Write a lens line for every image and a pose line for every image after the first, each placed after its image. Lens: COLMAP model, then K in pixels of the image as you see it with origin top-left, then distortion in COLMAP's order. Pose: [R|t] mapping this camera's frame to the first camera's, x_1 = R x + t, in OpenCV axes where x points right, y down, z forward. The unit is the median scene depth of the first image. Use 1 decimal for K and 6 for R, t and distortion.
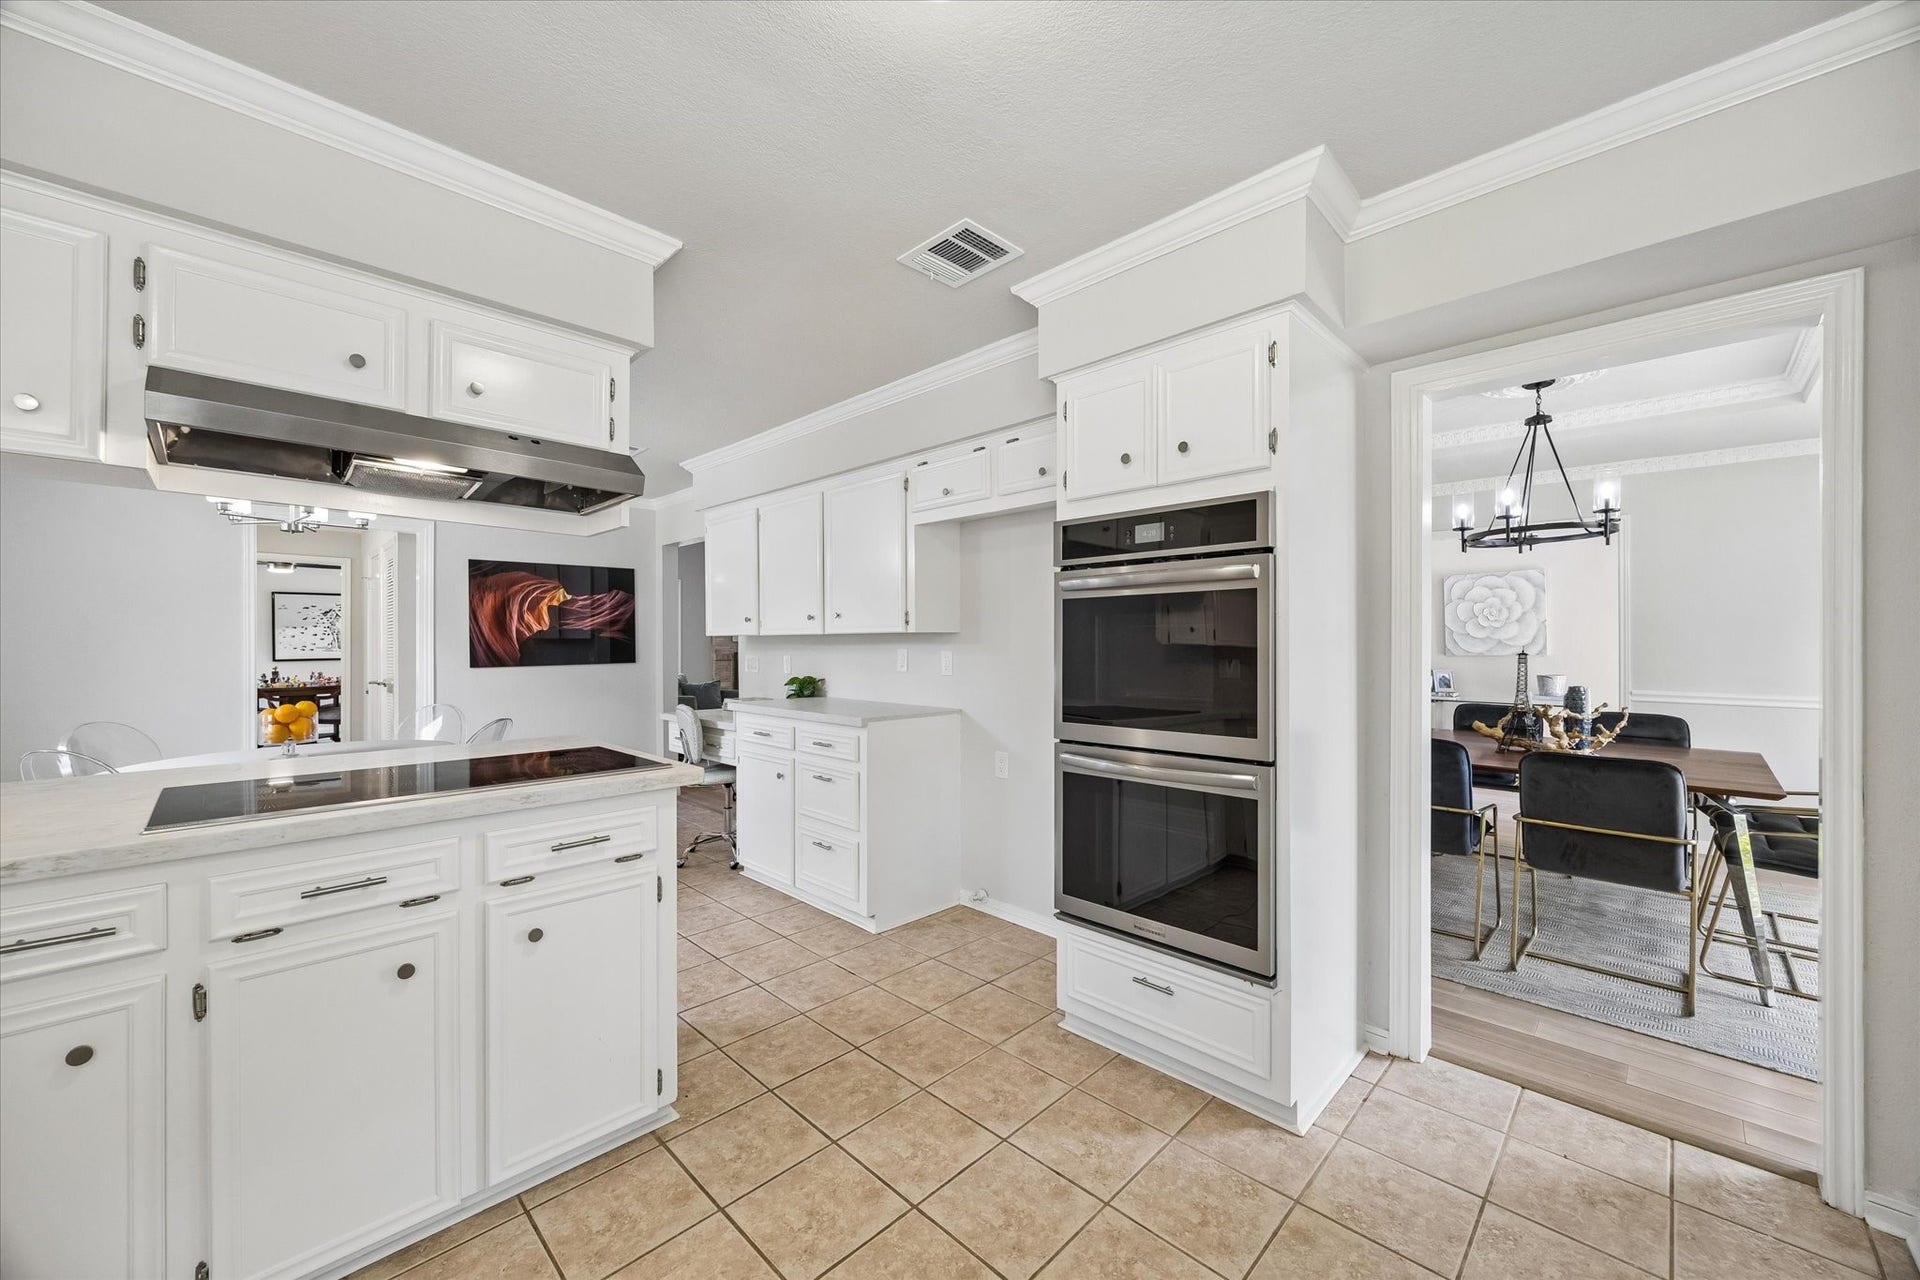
lens RADIAL K [[734.2, 0, 964.0], [0, 734.2, 645.0], [0, 0, 1]] dist [0.001349, 0.000229]
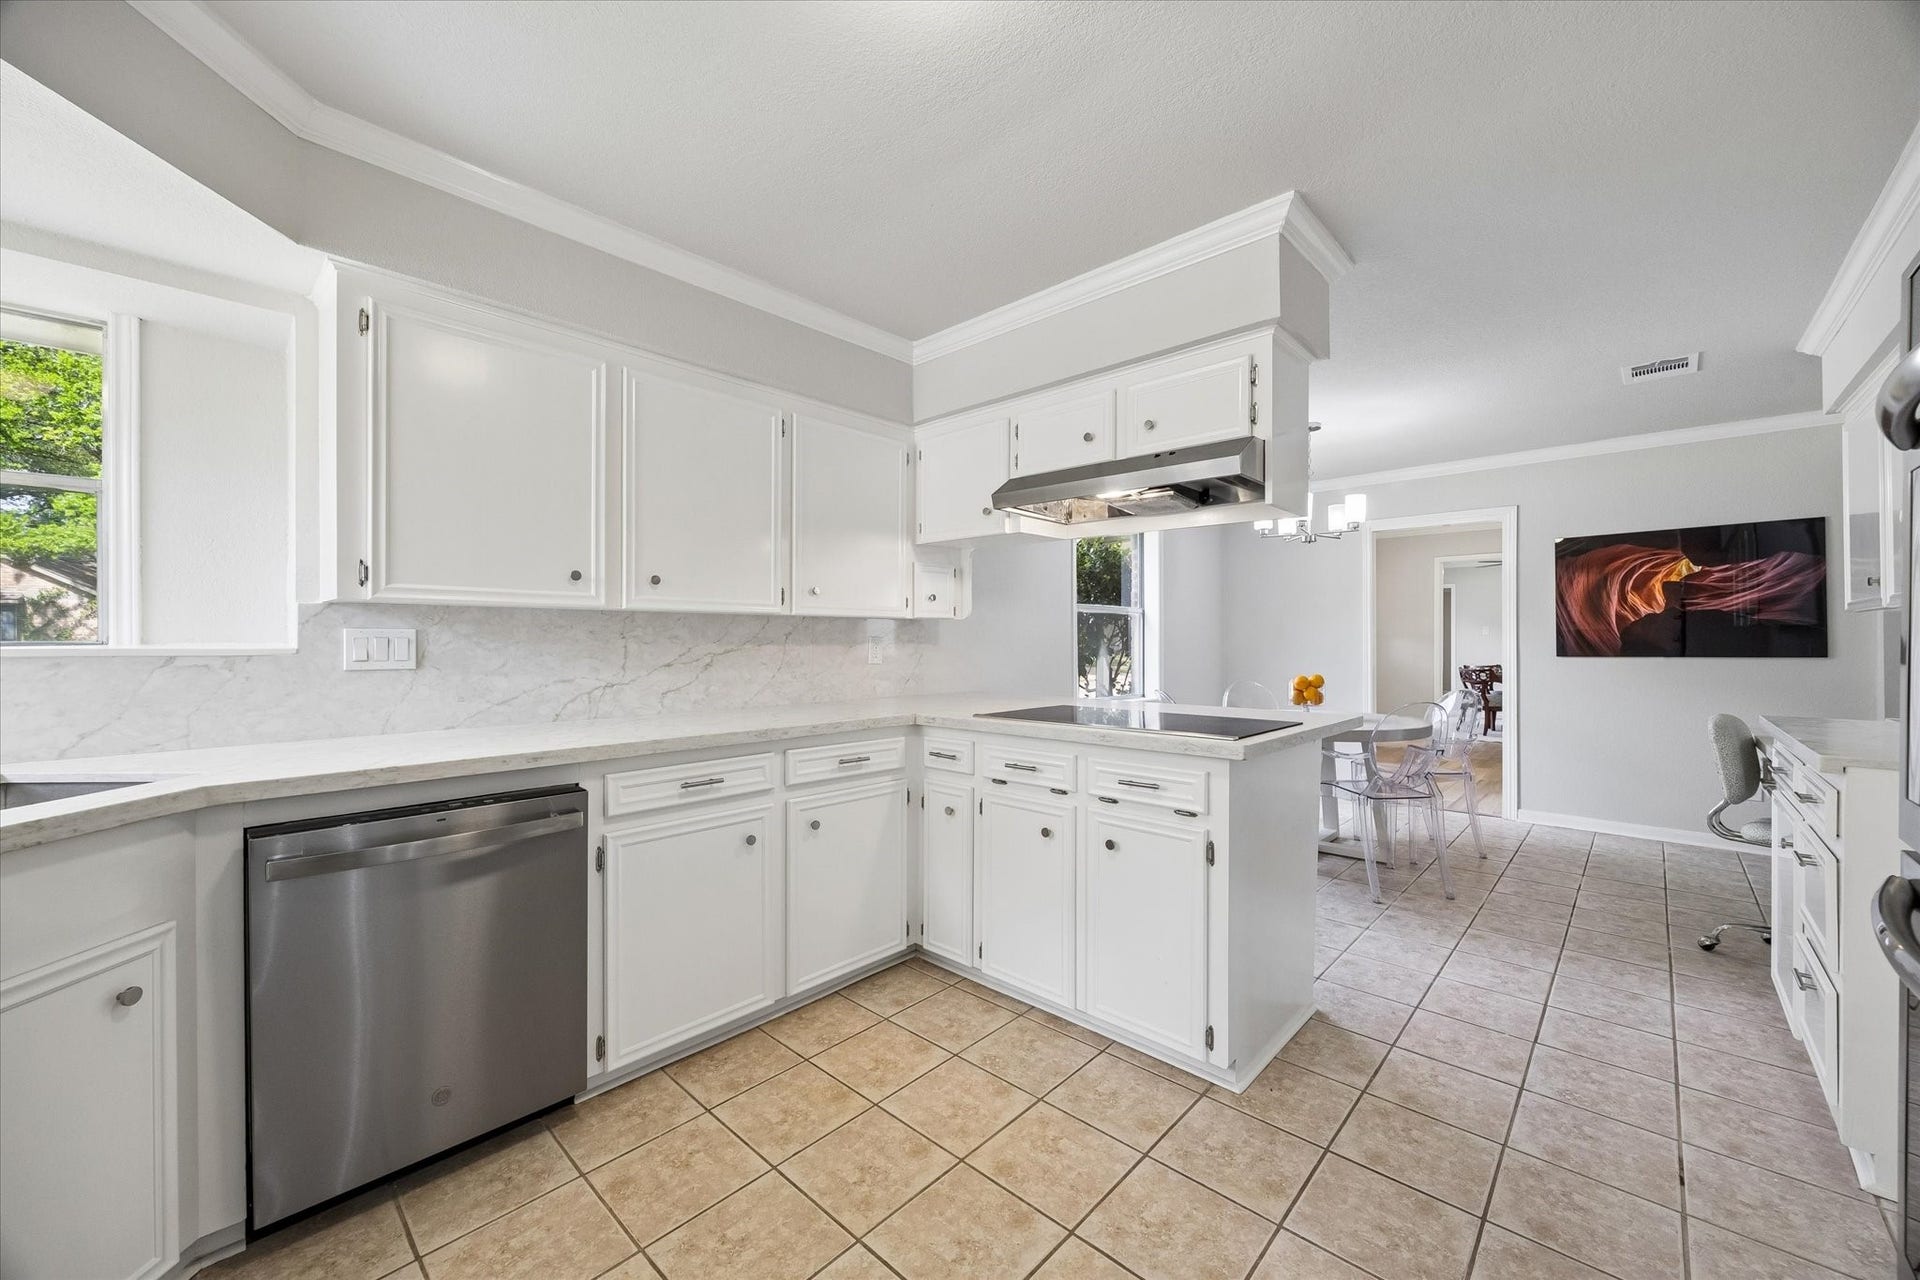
lens RADIAL K [[734.2, 0, 964.0], [0, 734.2, 645.0], [0, 0, 1]] dist [0.001349, 0.000229]
pose [[0.023727, 0.006781, -0.999695, 0.227360], [-0.002199, 0.999975, 0.006731, 0.011566], [0.999716, 0.002038, 0.023742, 0.231177]]
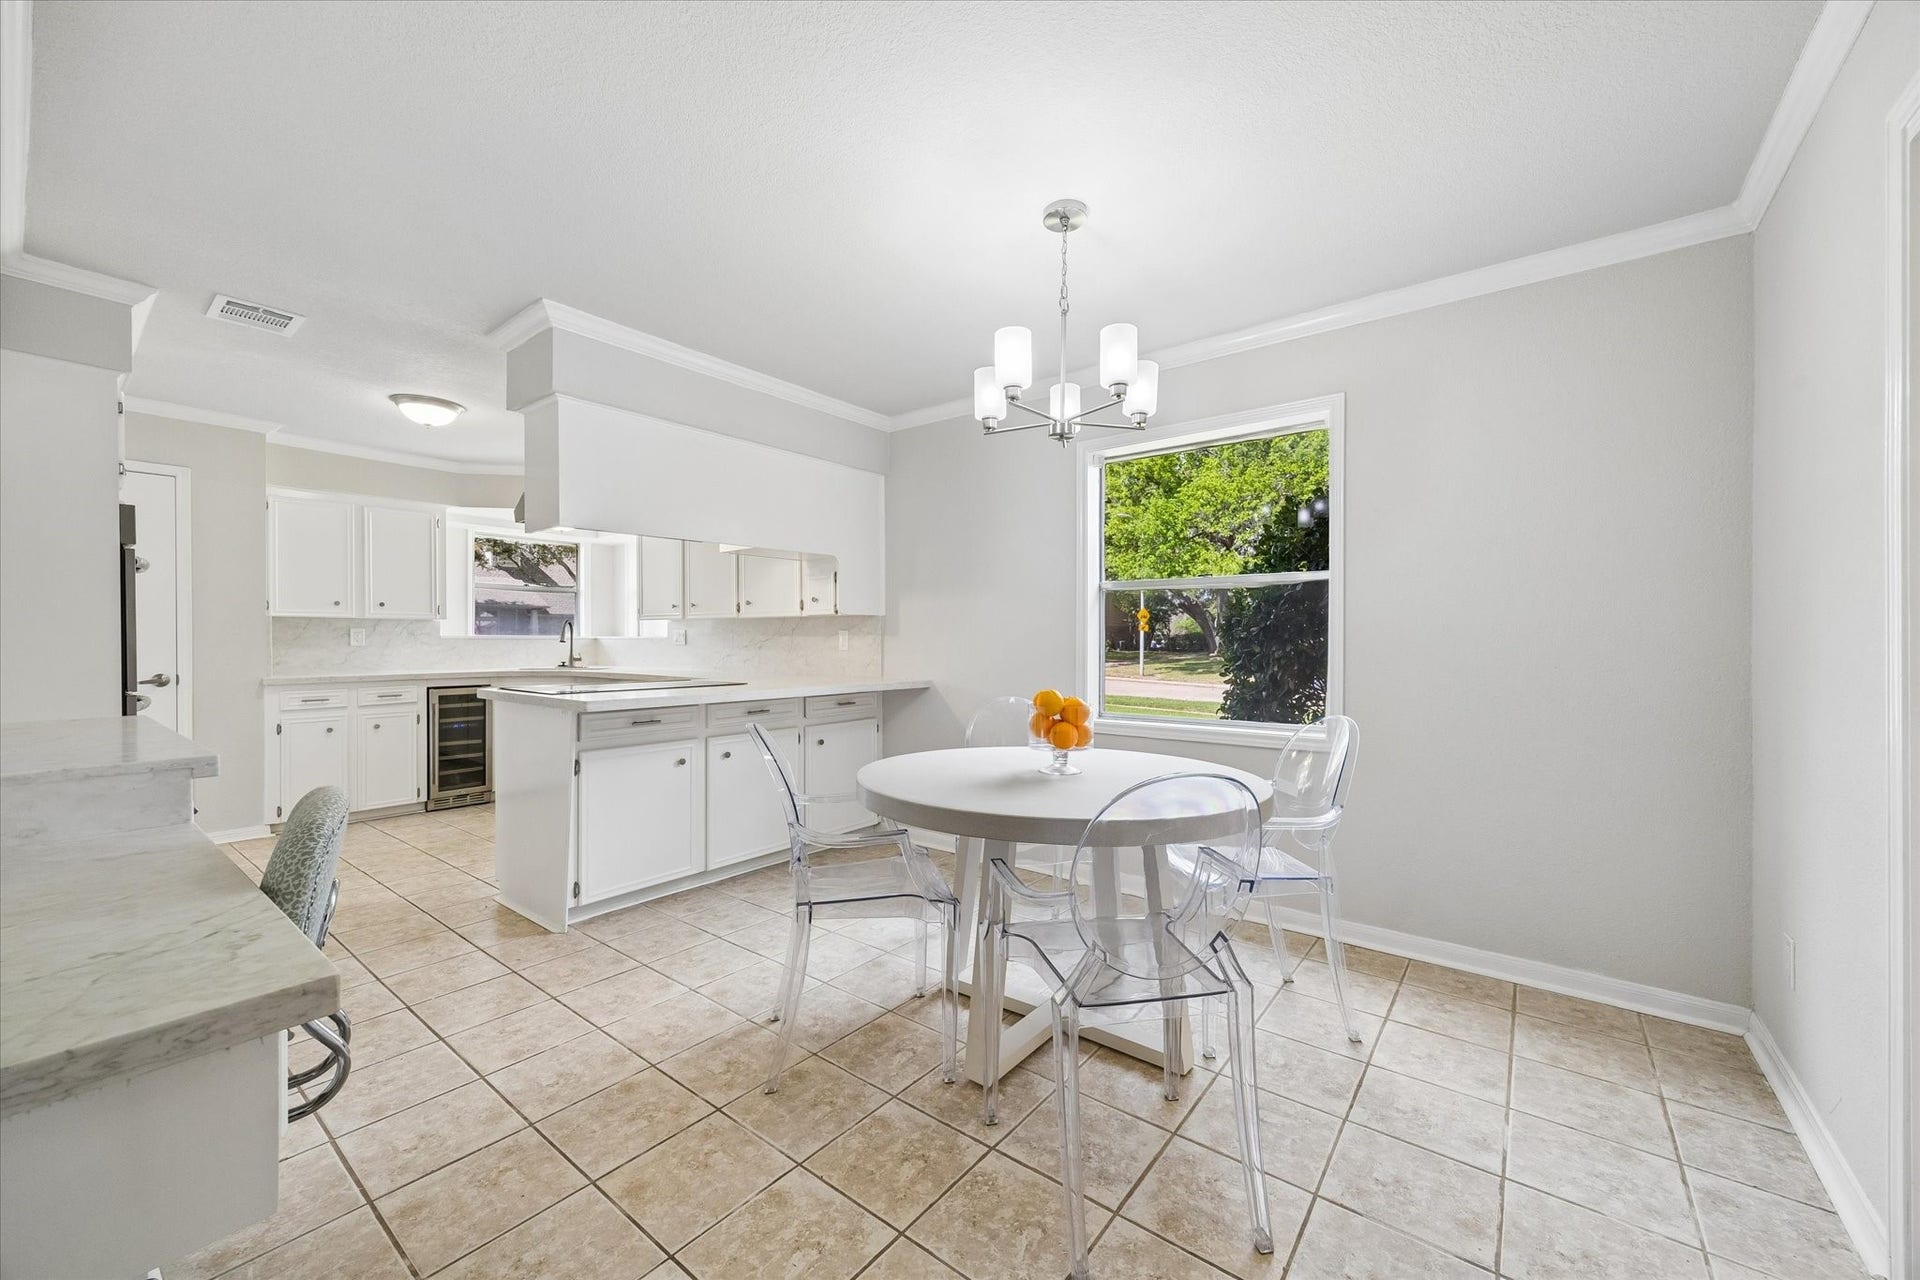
lens RADIAL K [[734.2, 0, 964.0], [0, 734.2, 645.0], [0, 0, 1]] dist [0.001349, 0.000229]
pose [[-0.993779, 0.002209, -0.111348, -0.484791], [0.001345, 0.999968, 0.007831, 0.019861], [0.111362, 0.007632, -0.993751, 1.063917]]
